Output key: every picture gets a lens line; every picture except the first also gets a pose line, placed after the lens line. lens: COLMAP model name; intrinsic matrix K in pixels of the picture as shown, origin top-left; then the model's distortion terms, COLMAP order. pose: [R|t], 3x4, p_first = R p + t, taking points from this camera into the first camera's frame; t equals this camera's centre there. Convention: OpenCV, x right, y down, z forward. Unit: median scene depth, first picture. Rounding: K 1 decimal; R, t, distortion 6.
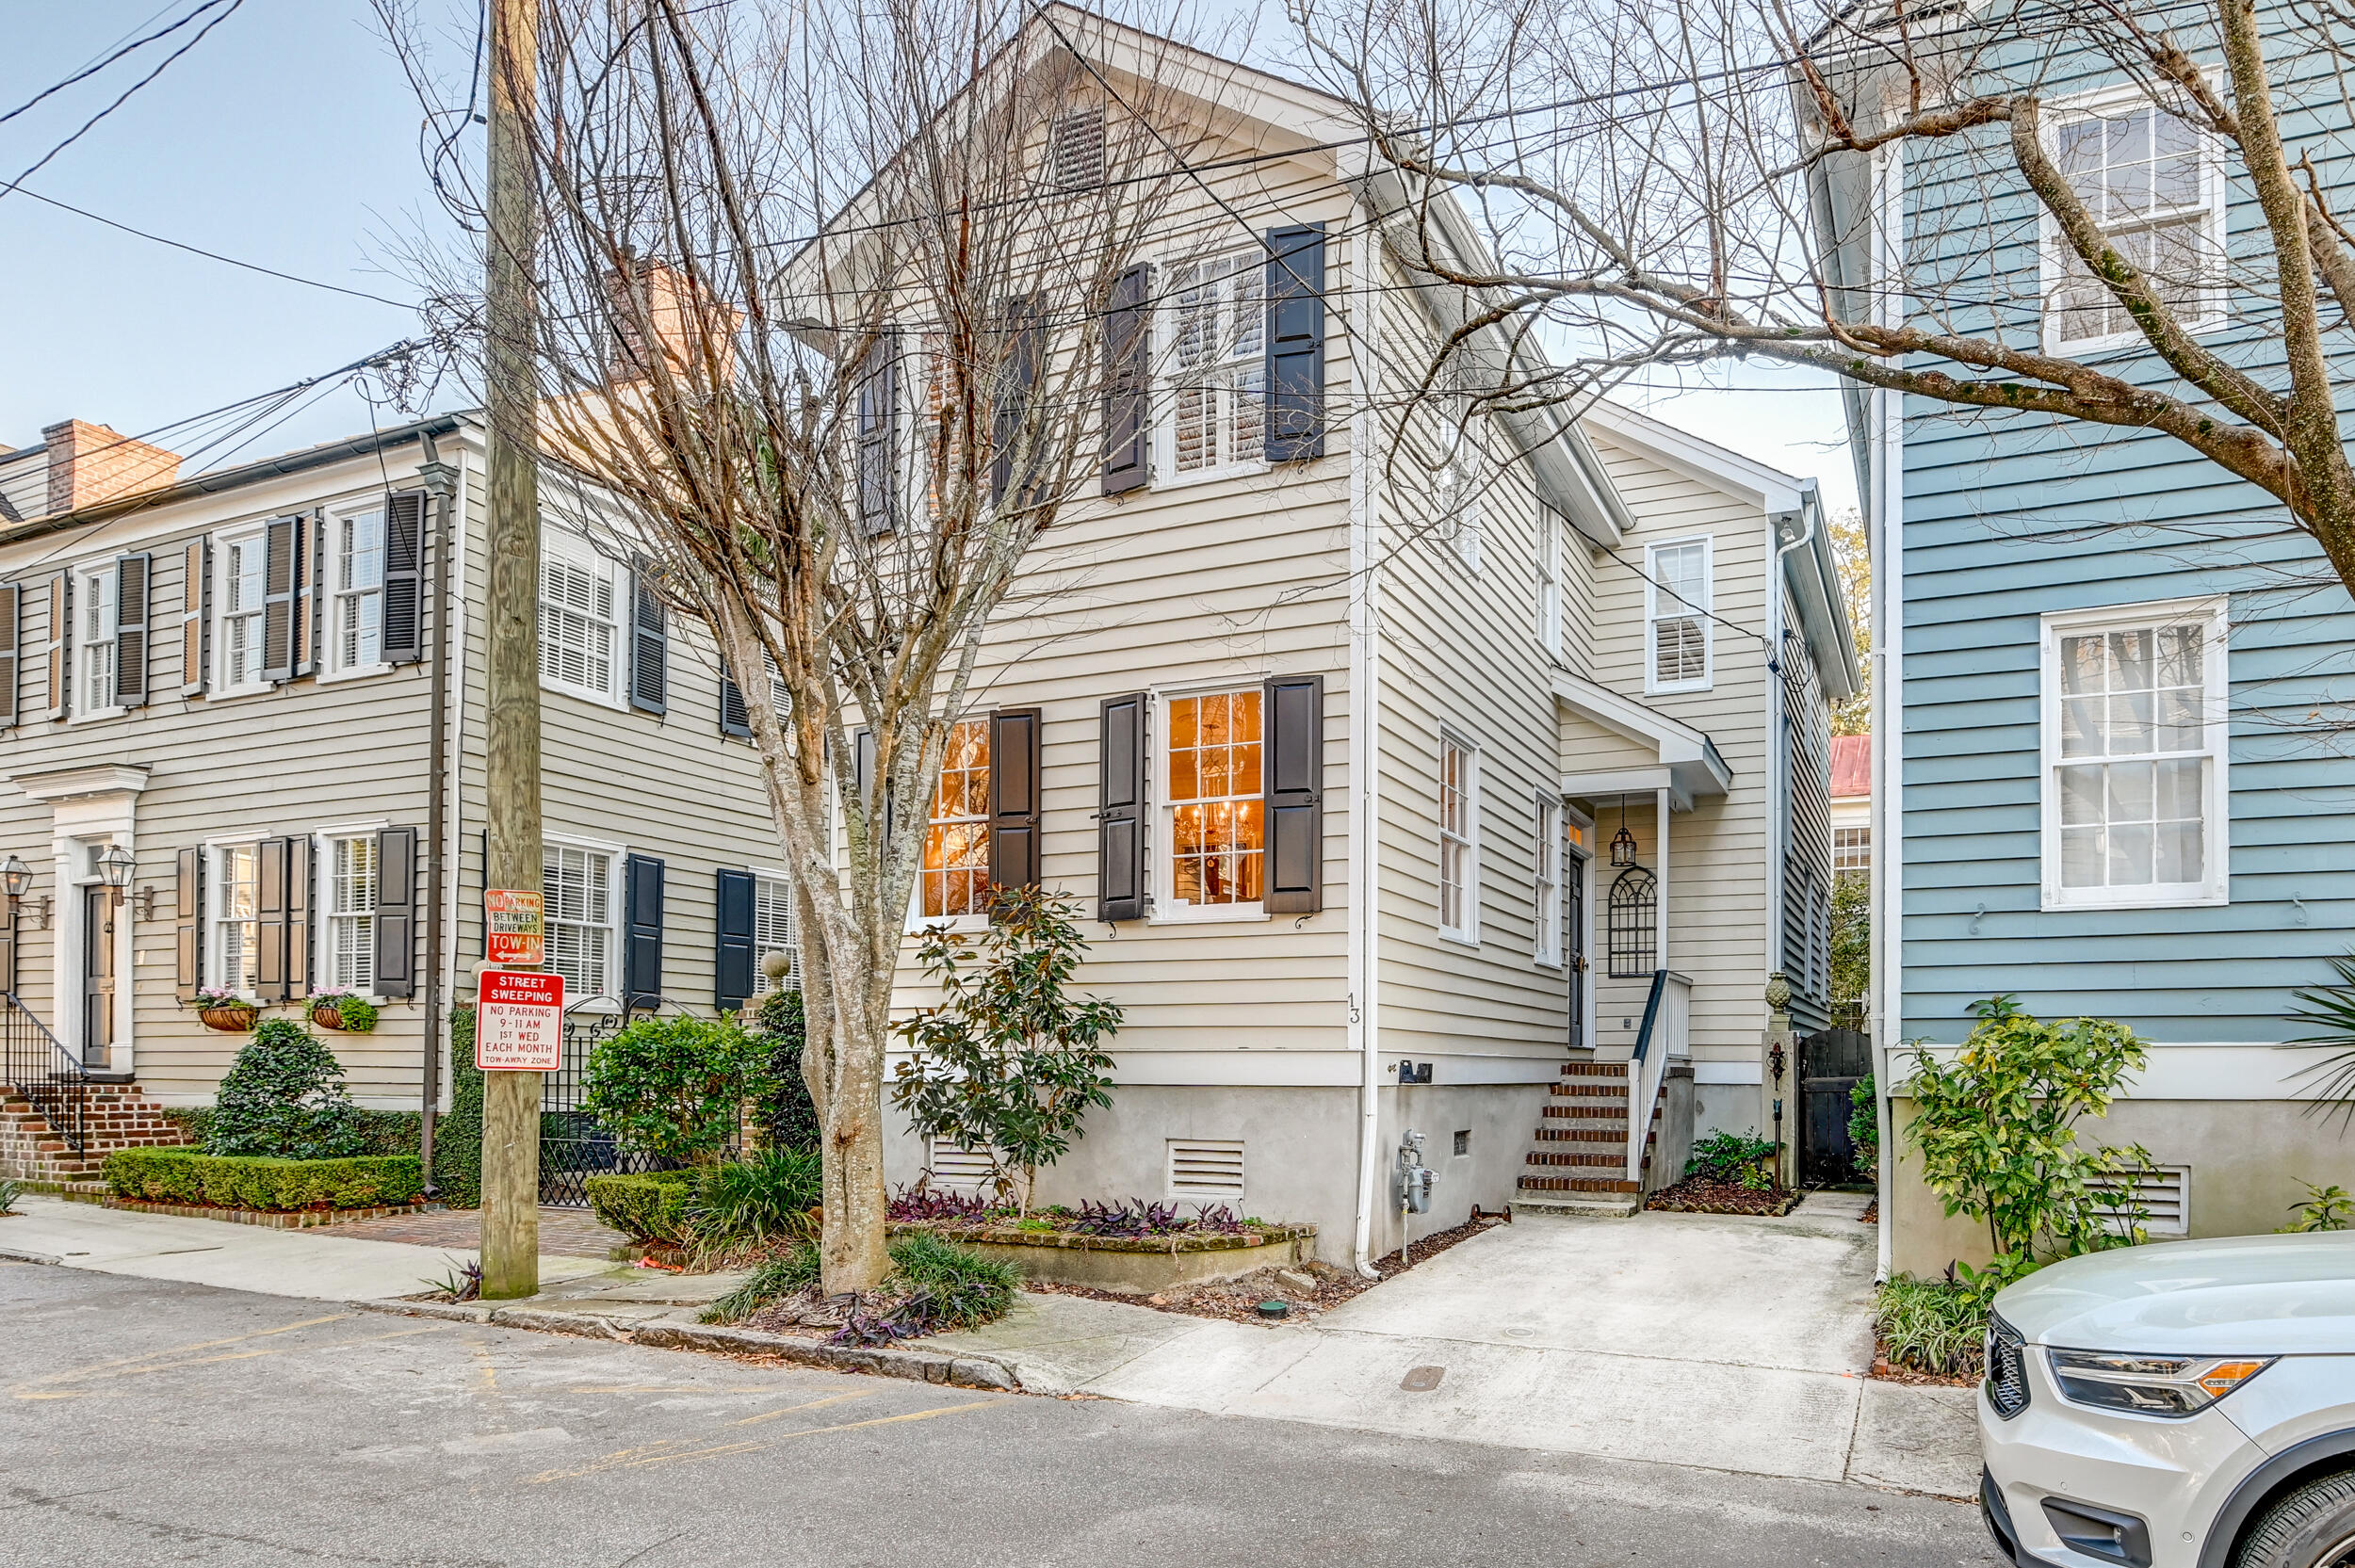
lens RADIAL K [[1438.0, 0, 1259.4], [0, 1438.0, 1027.1], [0, 0, 1]] dist [-0.001926, 0.000007]
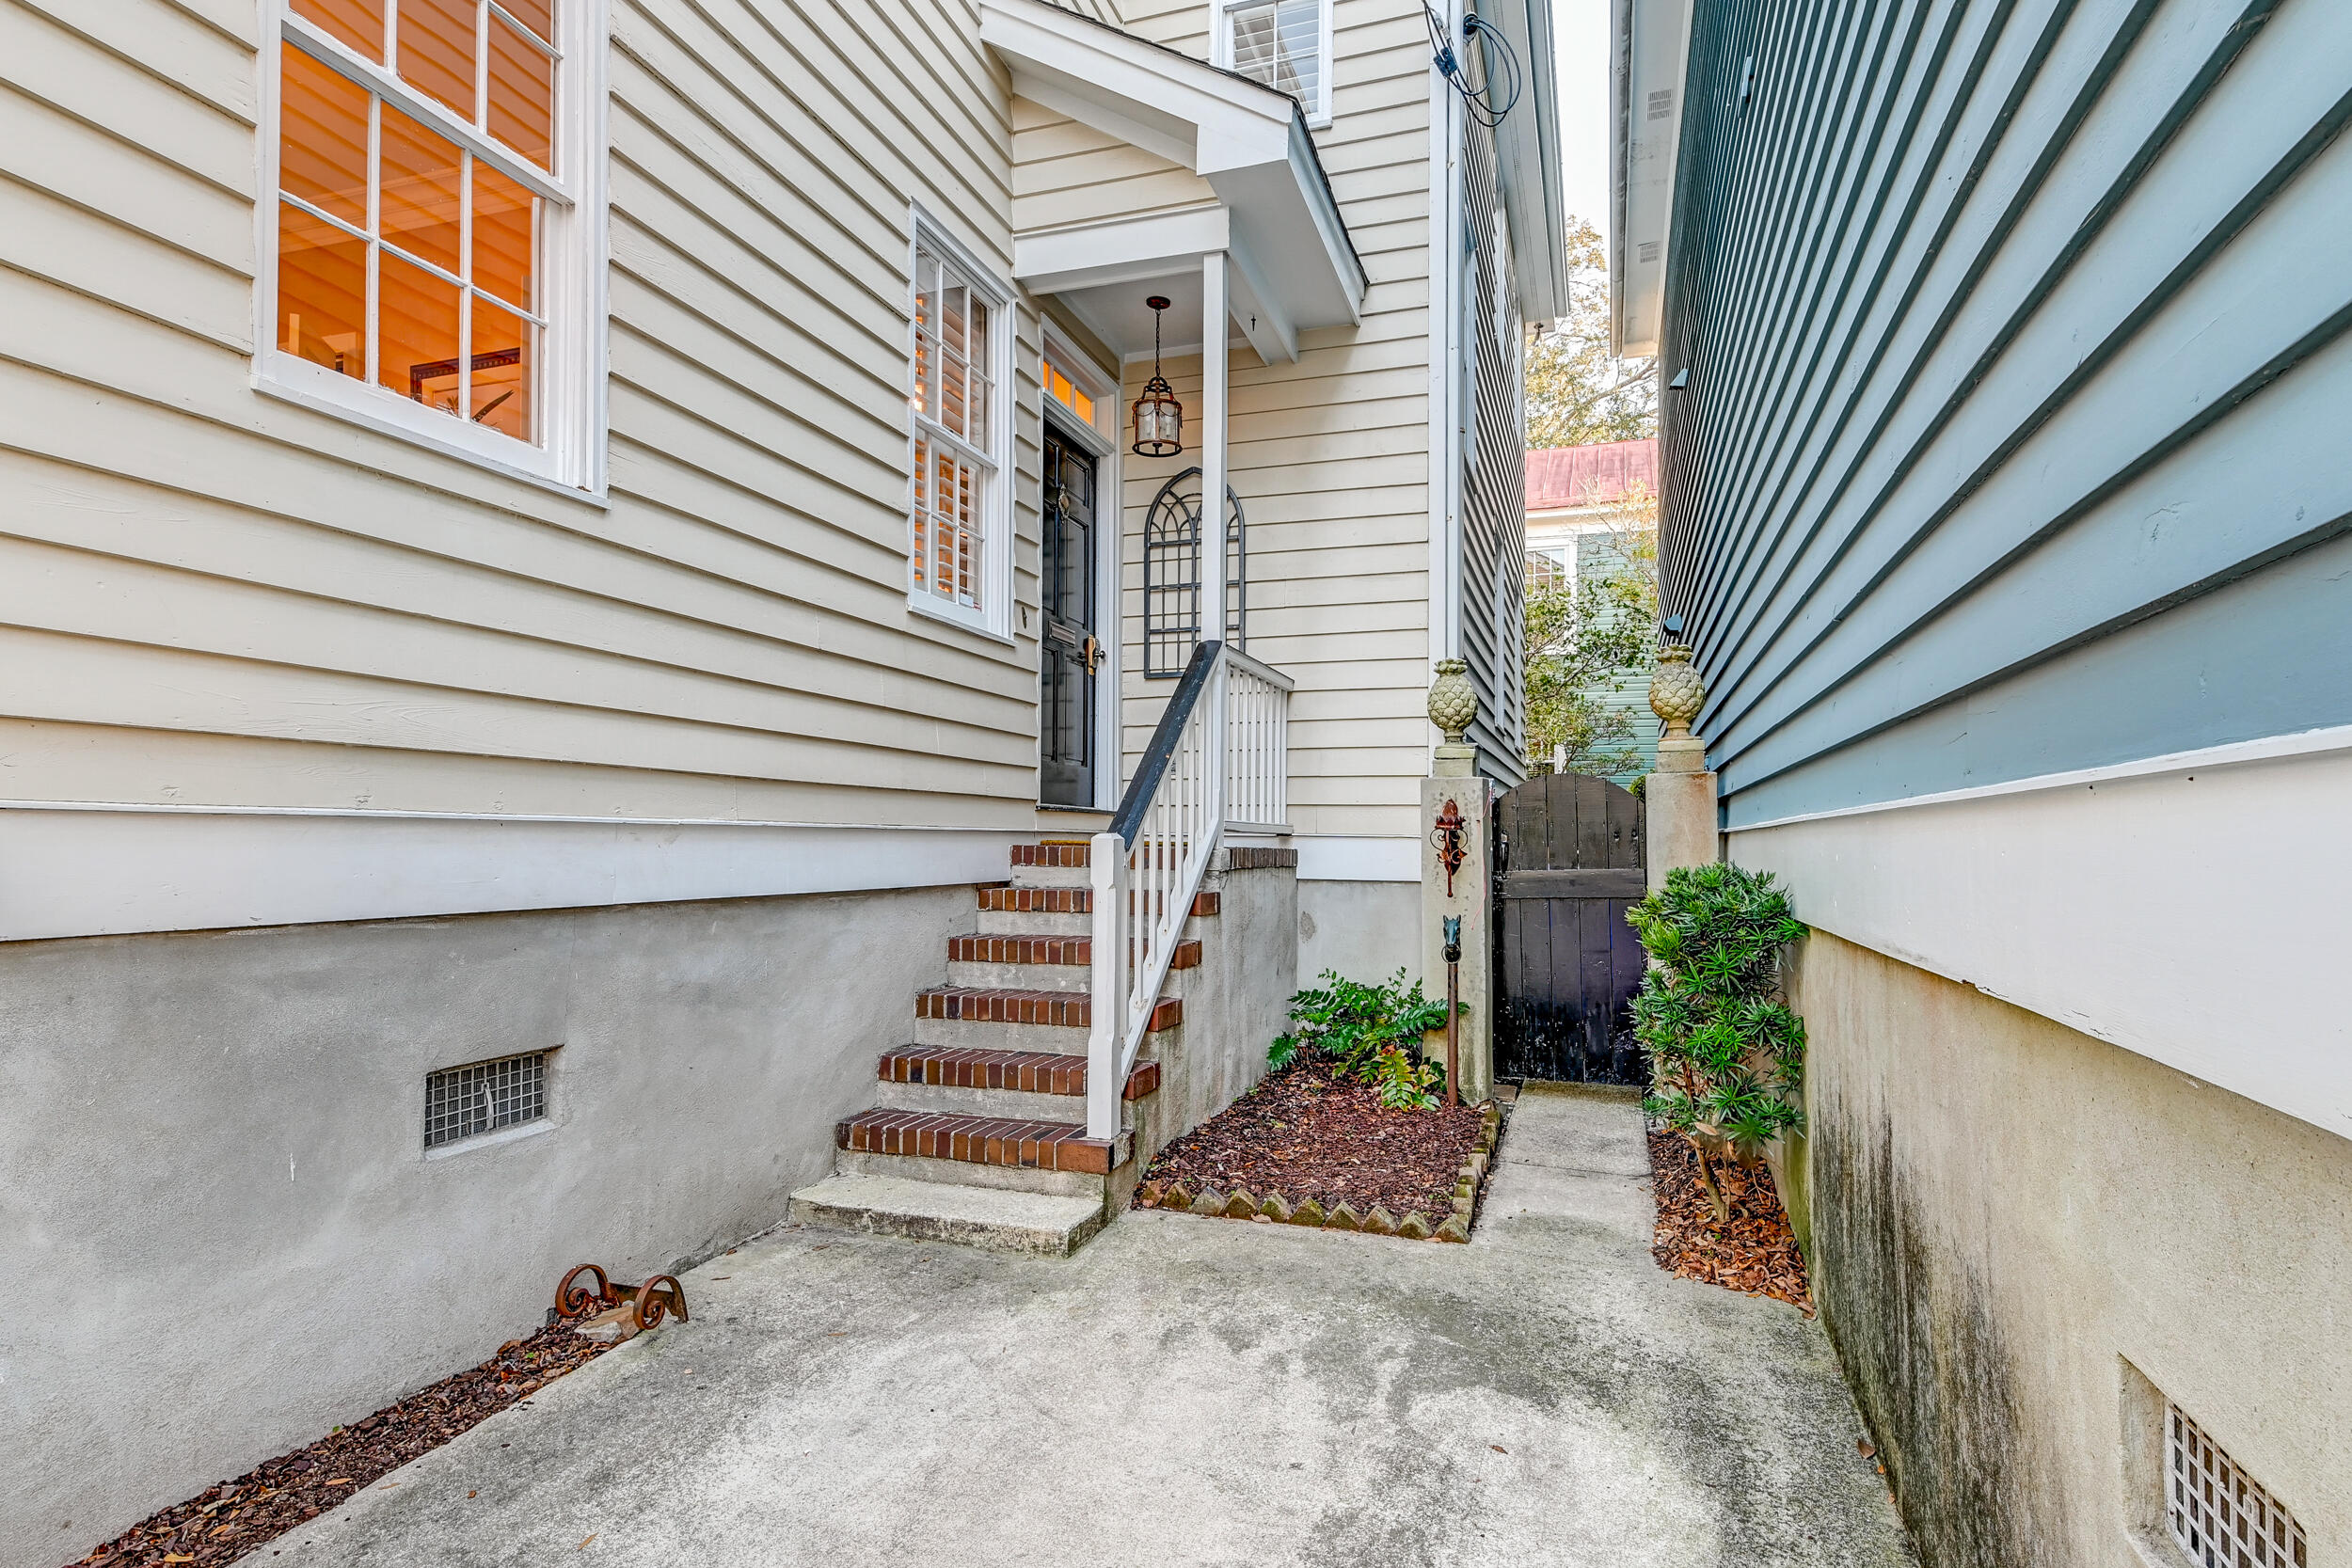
lens RADIAL K [[1243.3, 0, 1176.2], [0, 1243.3, 795.6], [0, 0, 1]] dist [0.006948, 0.000348]
pose [[0.991854, 0.000599, 0.127378, 0.211813], [0.000825, 0.999938, -0.011131, 0.014799], [-0.127377, 0.011145, 0.991792, 0.587356]]
